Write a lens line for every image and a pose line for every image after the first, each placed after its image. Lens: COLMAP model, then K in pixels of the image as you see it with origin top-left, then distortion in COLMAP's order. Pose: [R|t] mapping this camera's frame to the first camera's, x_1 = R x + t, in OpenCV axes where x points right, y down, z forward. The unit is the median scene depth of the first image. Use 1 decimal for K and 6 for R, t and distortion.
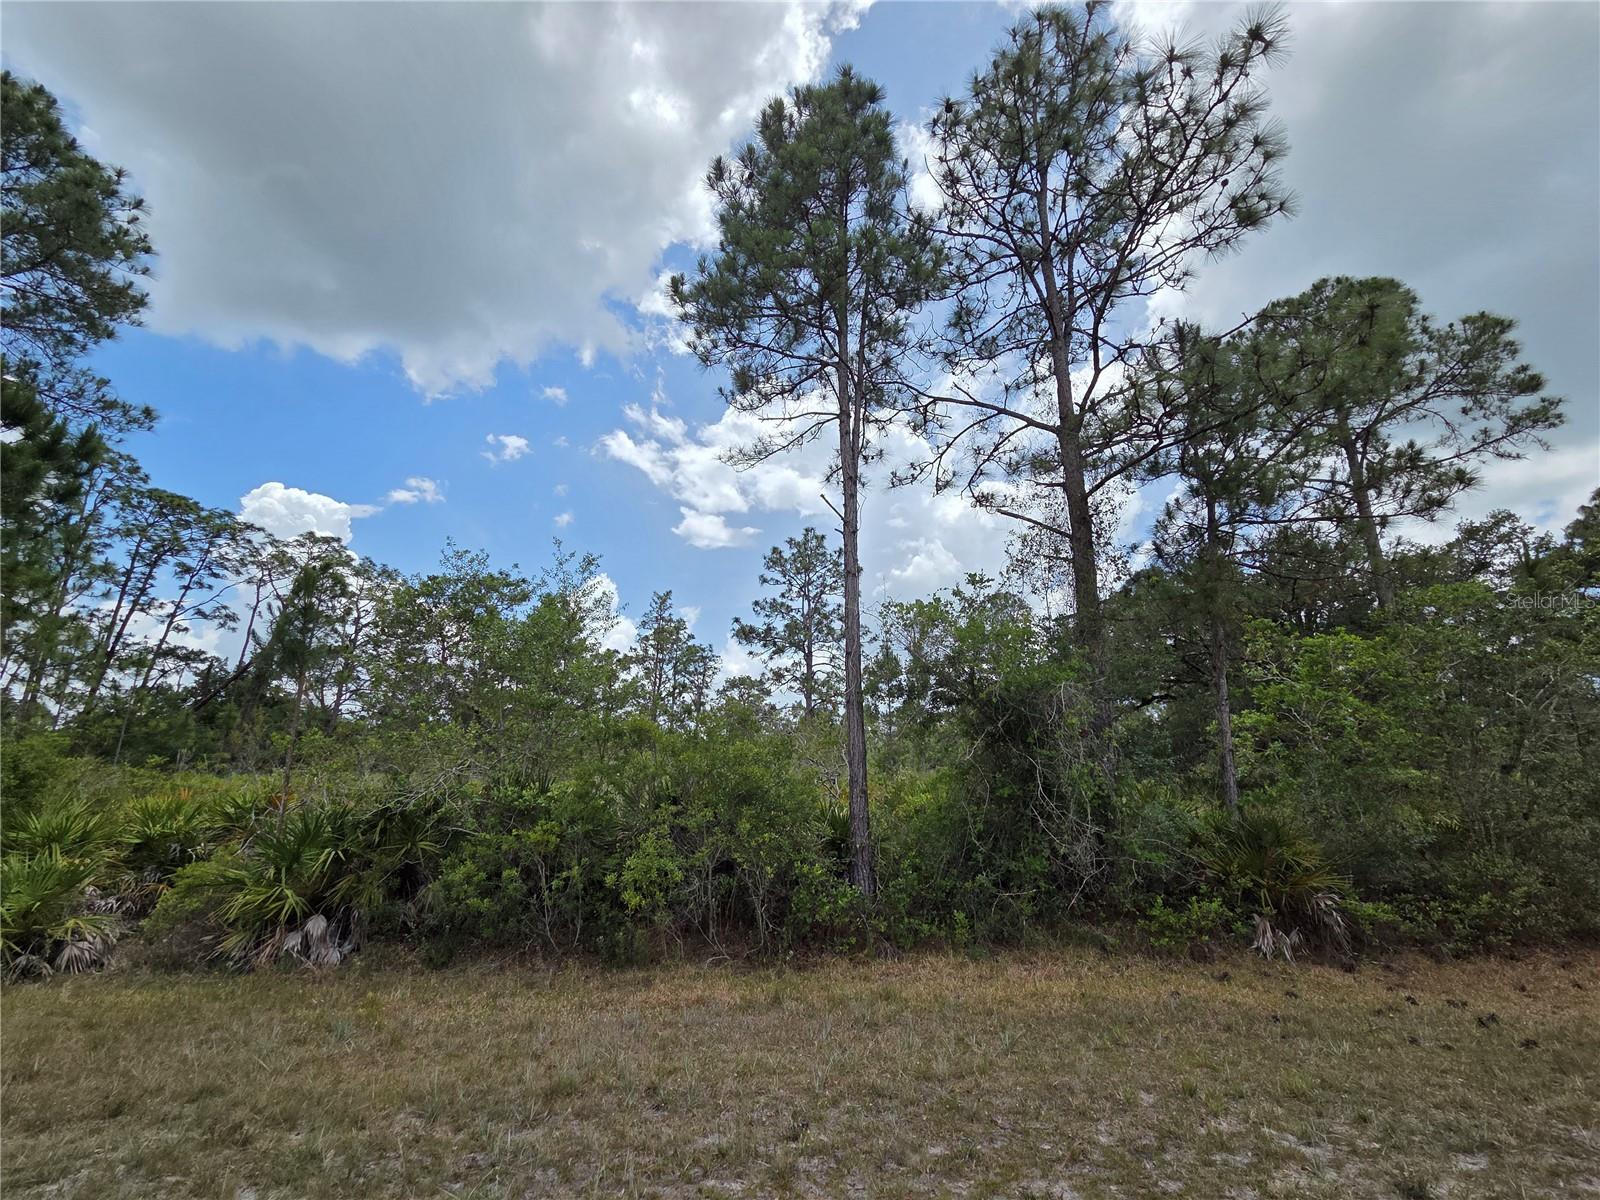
lens RADIAL K [[645.1, 0, 797.1], [0, 645.1, 593.9], [0, 0, 1]] dist [-0.001075, -0.000056]
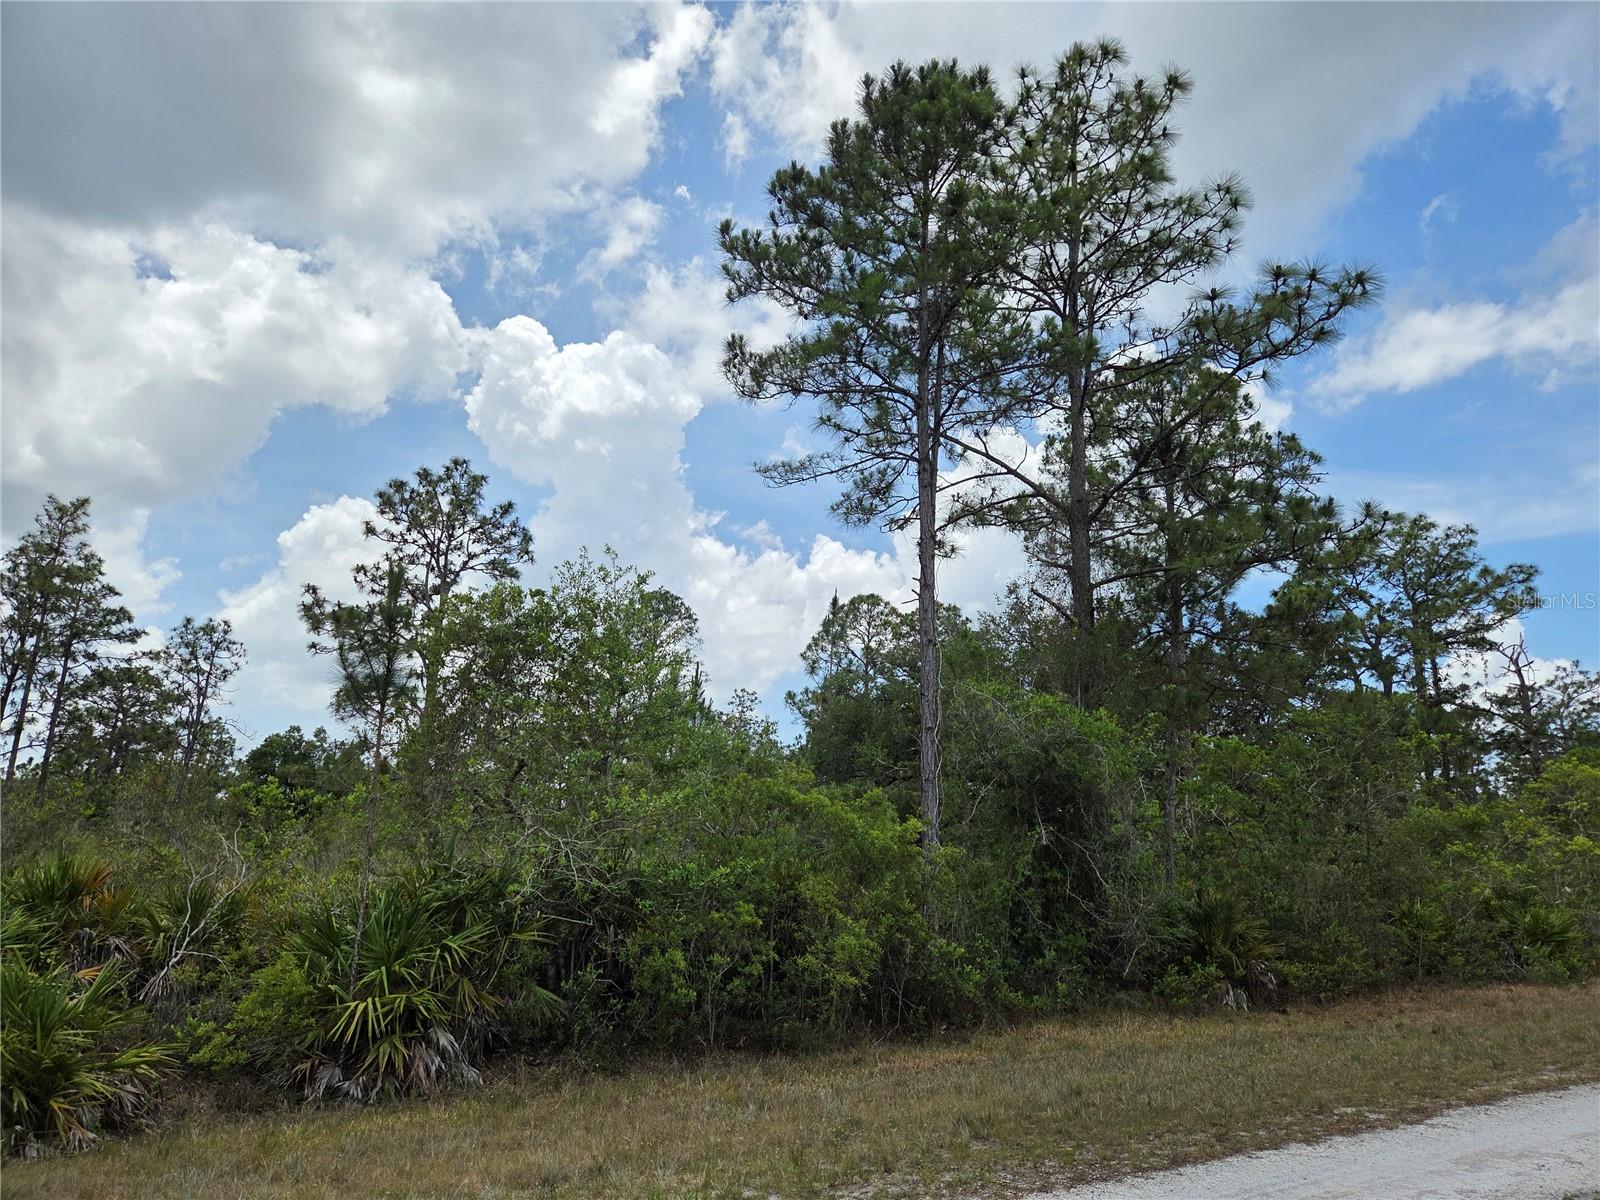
lens RADIAL K [[1051.1, 0, 806.3], [0, 1051.1, 612.6], [0, 0, 1]] dist [0.057963, -0.067091]
pose [[0.849022, 0.138440, 0.509898, -0.791904], [-0.160494, 0.987037, -0.000749, -0.040754], [-0.503391, -0.081199, 0.860235, -0.201163]]
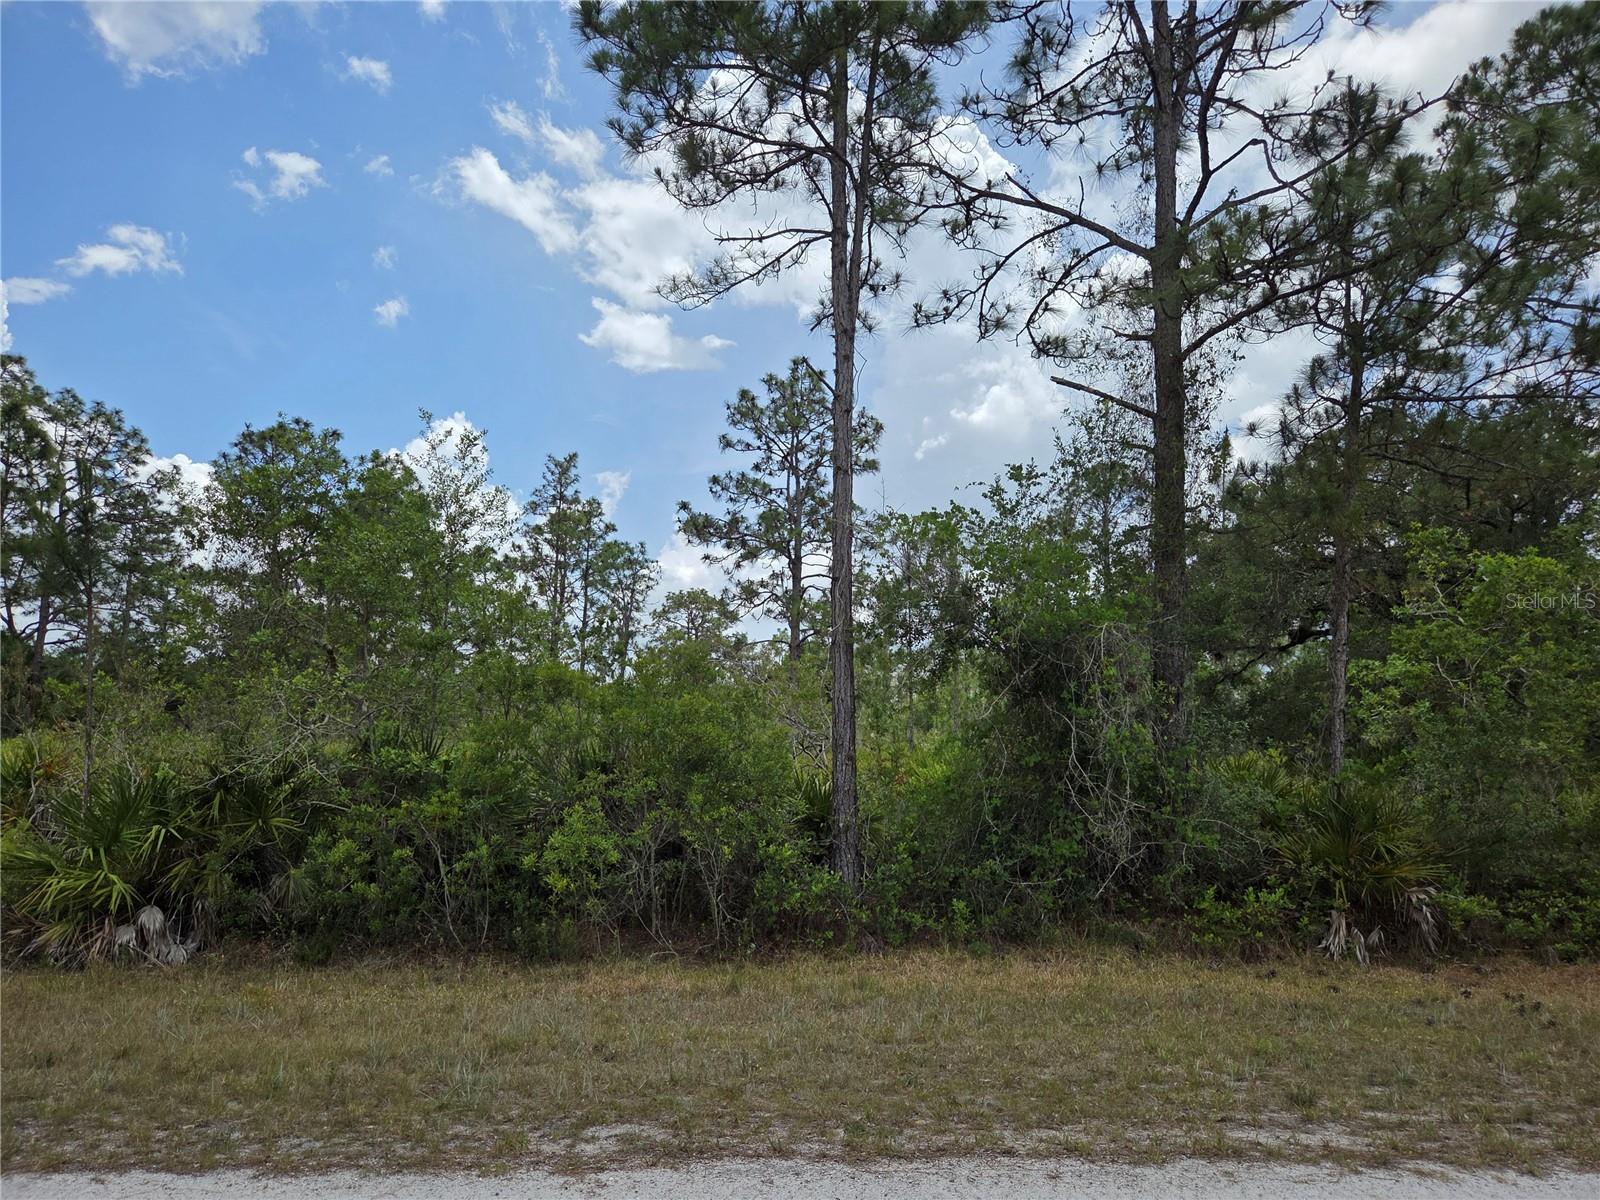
lens RADIAL K [[1051.1, 0, 806.3], [0, 1051.1, 612.6], [0, 0, 1]] dist [0.057963, -0.067091]
pose [[0.999672, 0.010272, 0.023465, 0.015414], [-0.013643, 0.988840, 0.148358, -0.043331], [-0.021679, -0.148629, 0.988655, -0.181130]]
